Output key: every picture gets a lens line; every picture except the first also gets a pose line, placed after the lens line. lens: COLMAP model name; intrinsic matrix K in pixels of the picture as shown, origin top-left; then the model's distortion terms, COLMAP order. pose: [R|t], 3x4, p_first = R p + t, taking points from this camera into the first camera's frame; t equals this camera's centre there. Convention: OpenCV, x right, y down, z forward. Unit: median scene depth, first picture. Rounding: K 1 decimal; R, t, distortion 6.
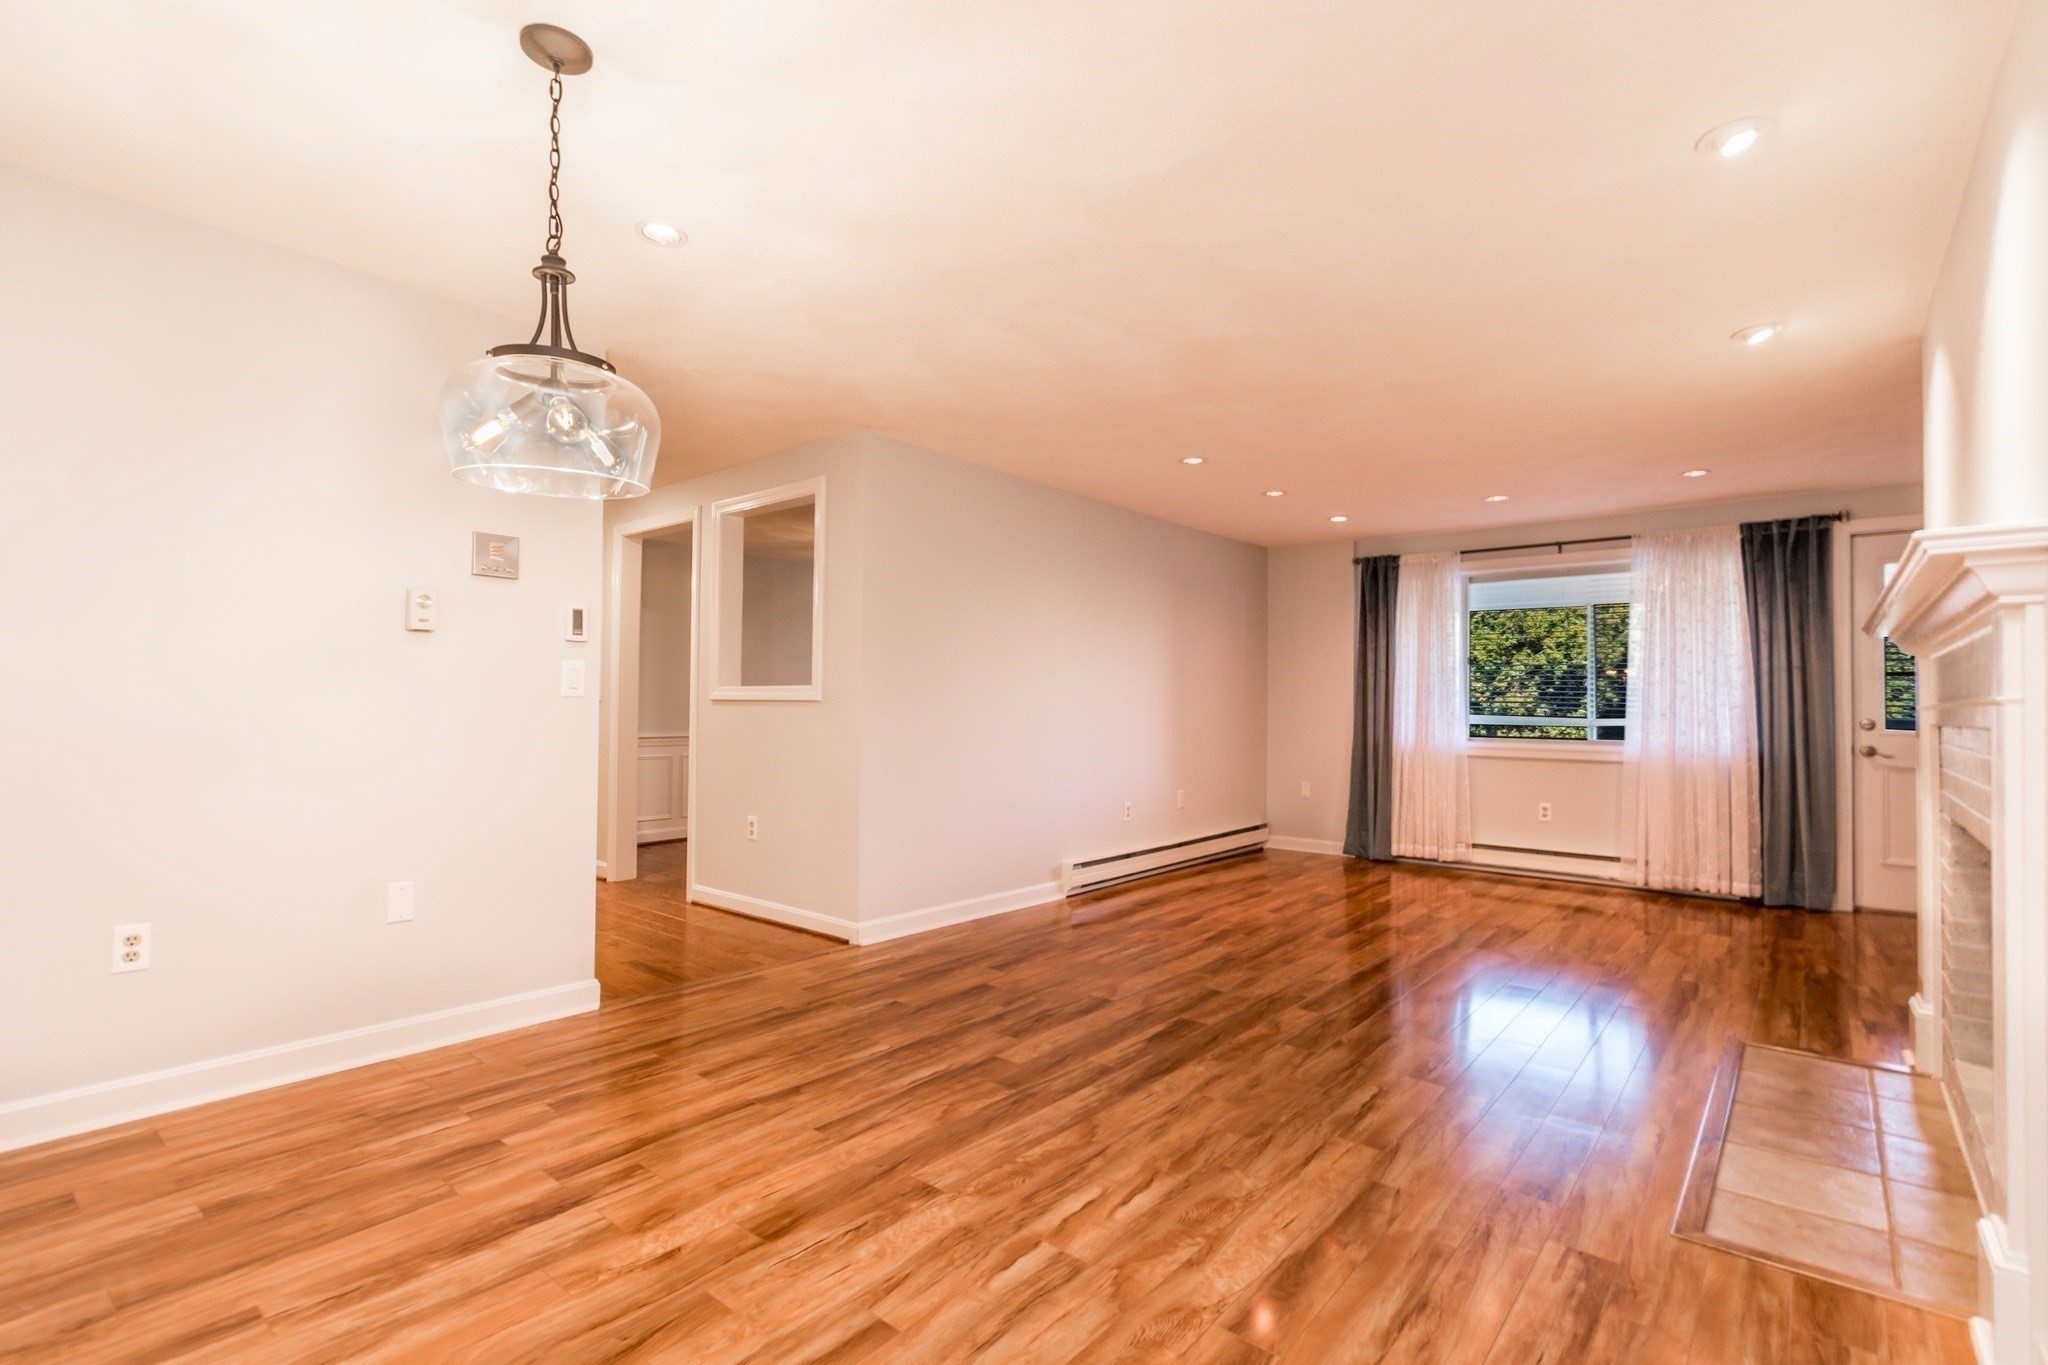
lens RADIAL K [[942.1, 0, 1023.3], [0, 942.1, 689.5], [0, 0, 1]] dist [0.003587, -0.000476]
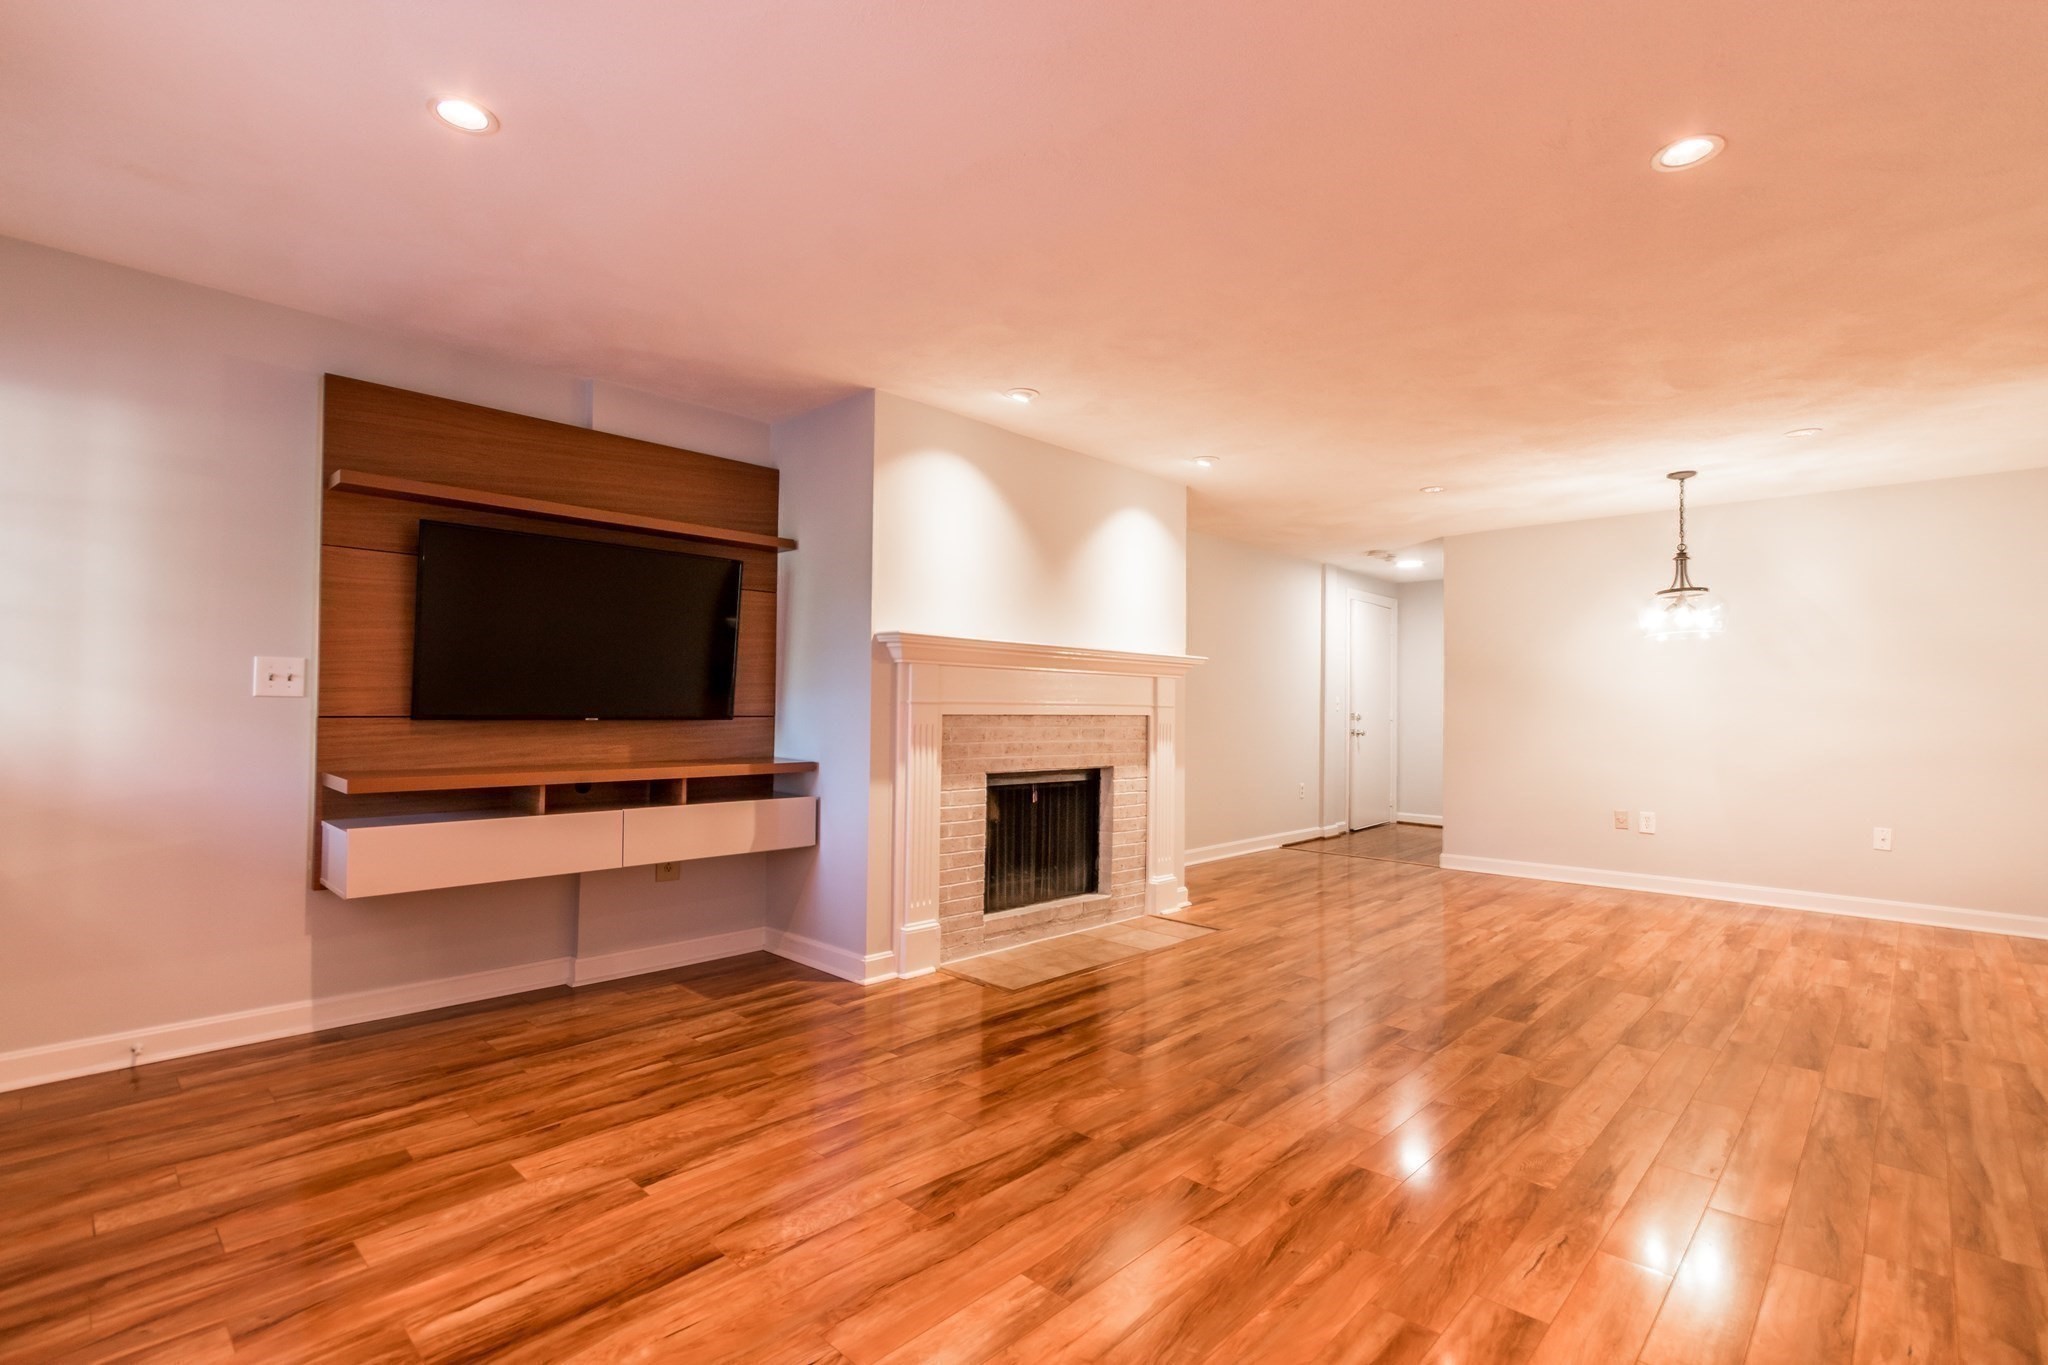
lens RADIAL K [[942.1, 0, 1023.3], [0, 942.1, 689.5], [0, 0, 1]] dist [0.003587, -0.000476]
pose [[-0.997629, -0.022053, 0.065192, 0.876670], [-0.024686, 0.998900, -0.039861, 0.063575], [-0.064242, -0.041376, -0.997076, 2.797380]]
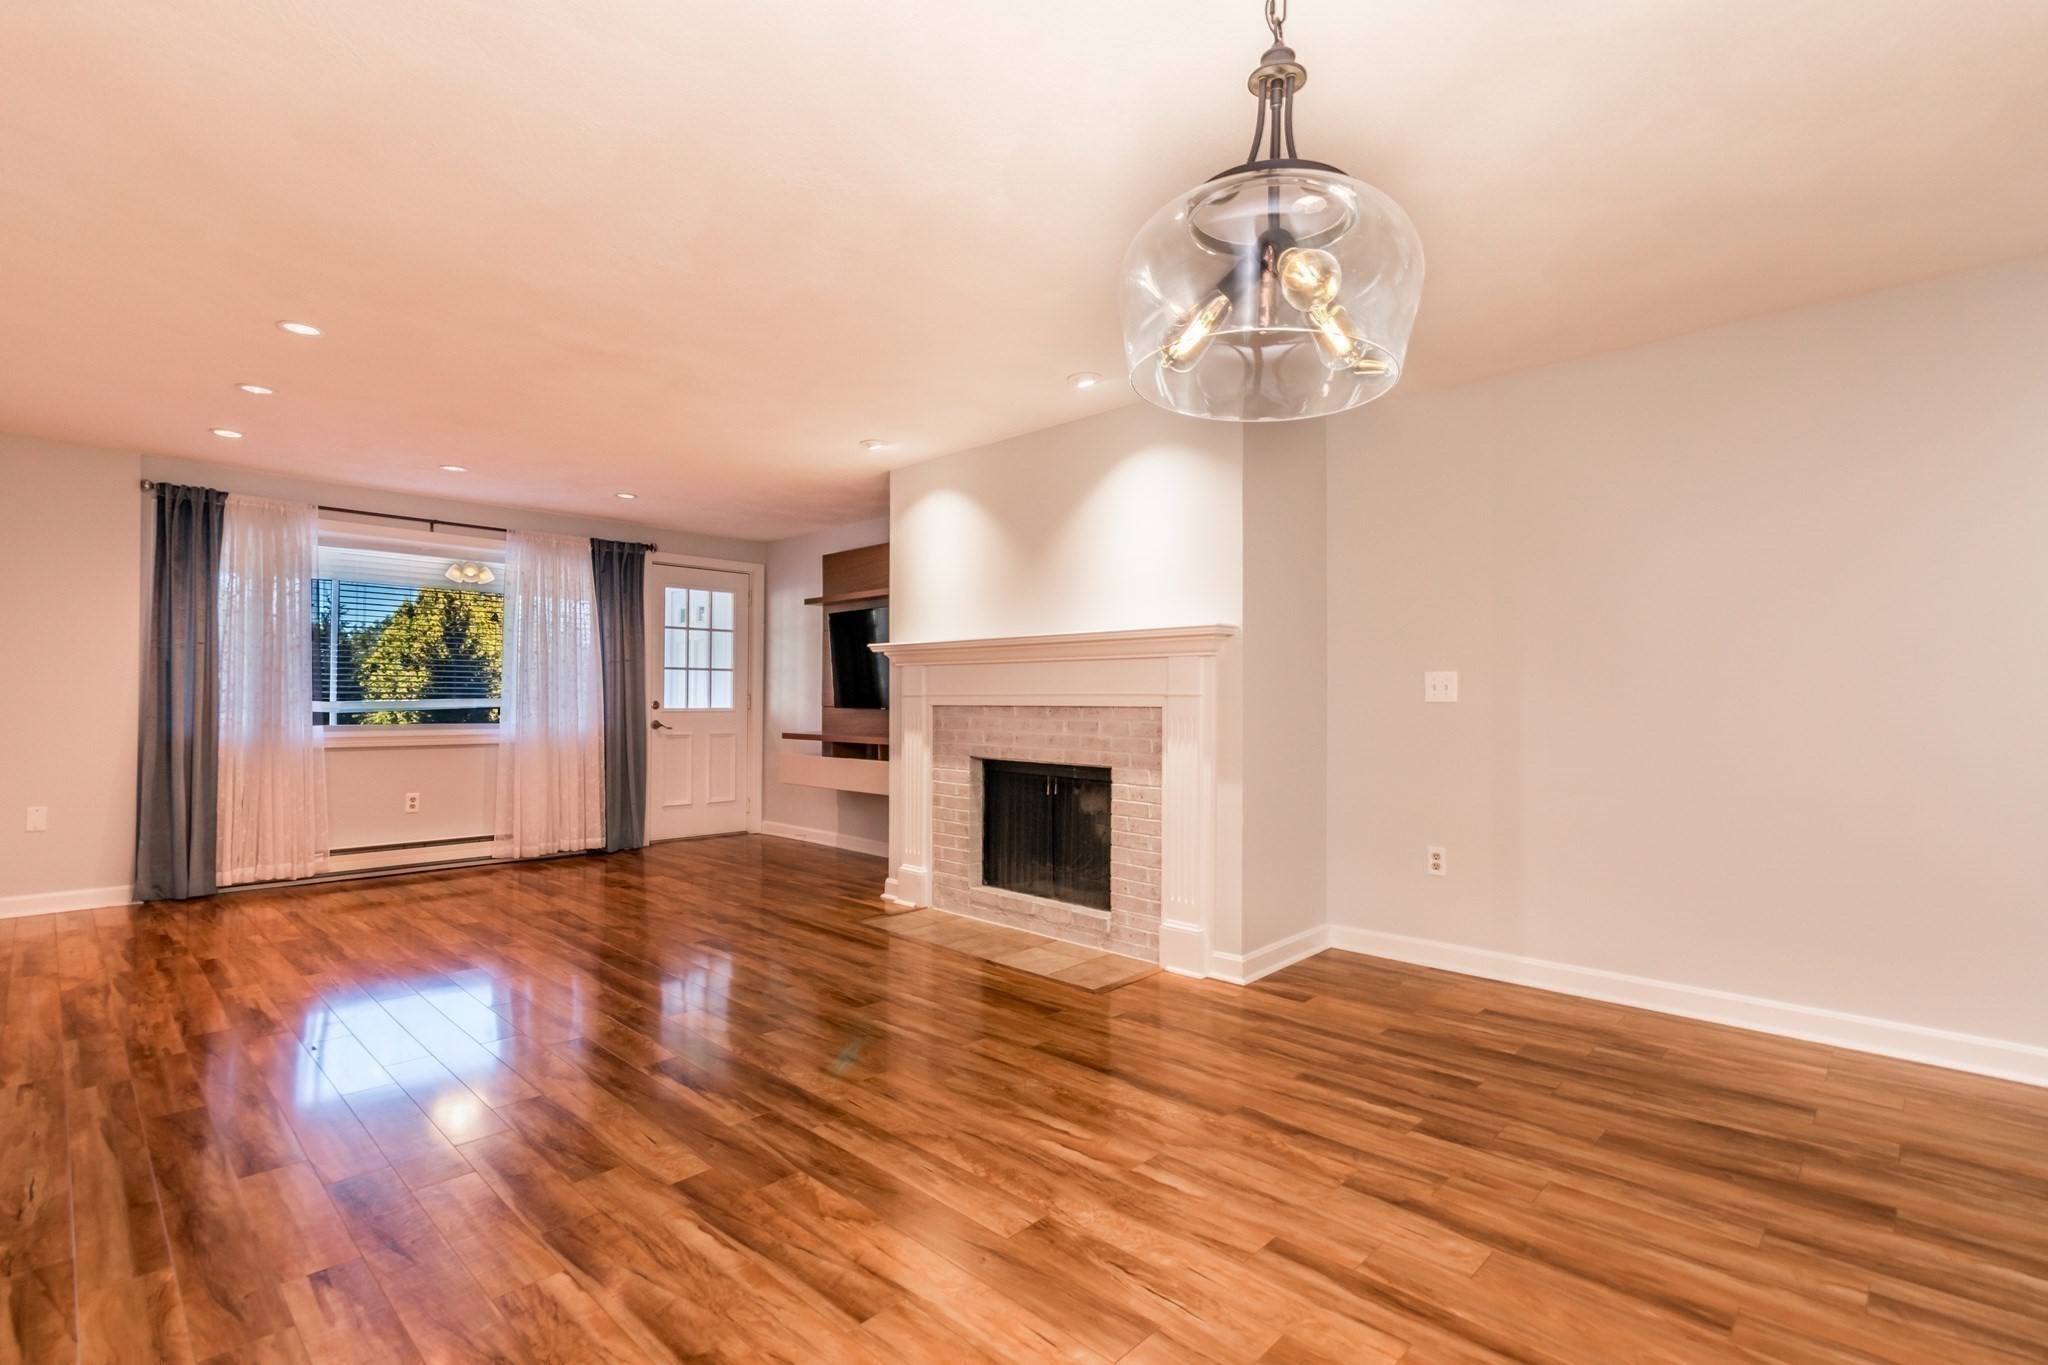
lens RADIAL K [[942.1, 0, 1023.3], [0, 942.1, 689.5], [0, 0, 1]] dist [0.003587, -0.000476]
pose [[0.070444, 0.000241, 0.997516, -0.883880], [-0.022731, 0.999741, 0.001364, 0.003980], [-0.997257, -0.022771, 0.070431, 0.833304]]
